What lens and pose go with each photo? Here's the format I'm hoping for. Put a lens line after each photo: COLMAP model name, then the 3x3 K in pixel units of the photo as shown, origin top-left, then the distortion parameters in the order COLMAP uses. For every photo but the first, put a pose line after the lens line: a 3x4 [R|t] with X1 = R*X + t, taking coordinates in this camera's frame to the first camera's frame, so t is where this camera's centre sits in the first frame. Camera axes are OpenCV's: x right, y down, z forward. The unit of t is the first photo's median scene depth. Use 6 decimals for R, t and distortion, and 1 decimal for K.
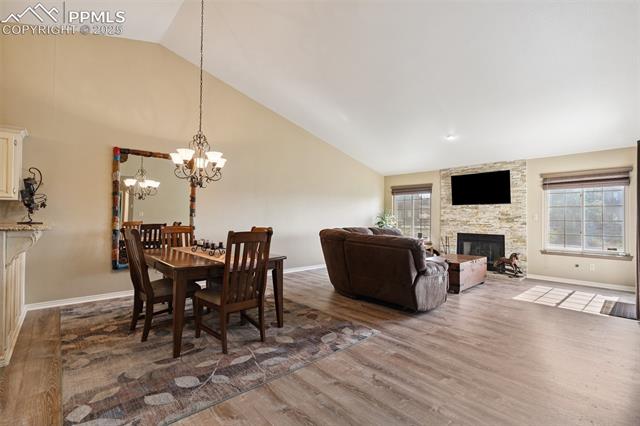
lens RADIAL K [[299.9, 0, 318.4], [0, 299.9, 214.7], [0, 0, 1]] dist [0.001513, 0.000141]
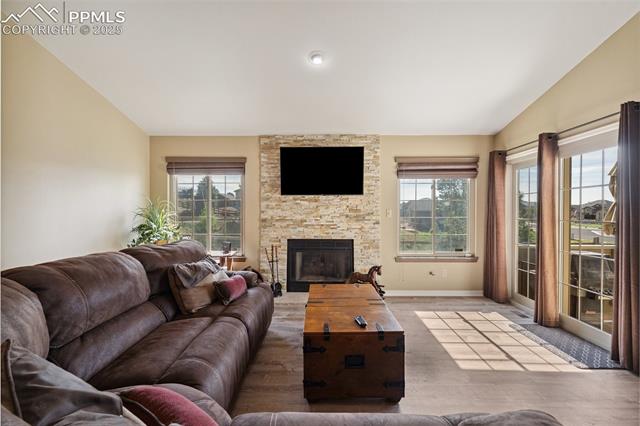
lens RADIAL K [[281.8, 0, 318.0], [0, 281.8, 214.3], [0, 0, 1]] dist [-0.000260, -0.000027]
pose [[0.683185, -0.015259, 0.730086, 0.077906], [-0.003030, 0.999714, 0.023729, -0.006165], [-0.730239, -0.018423, 0.682943, 0.584267]]
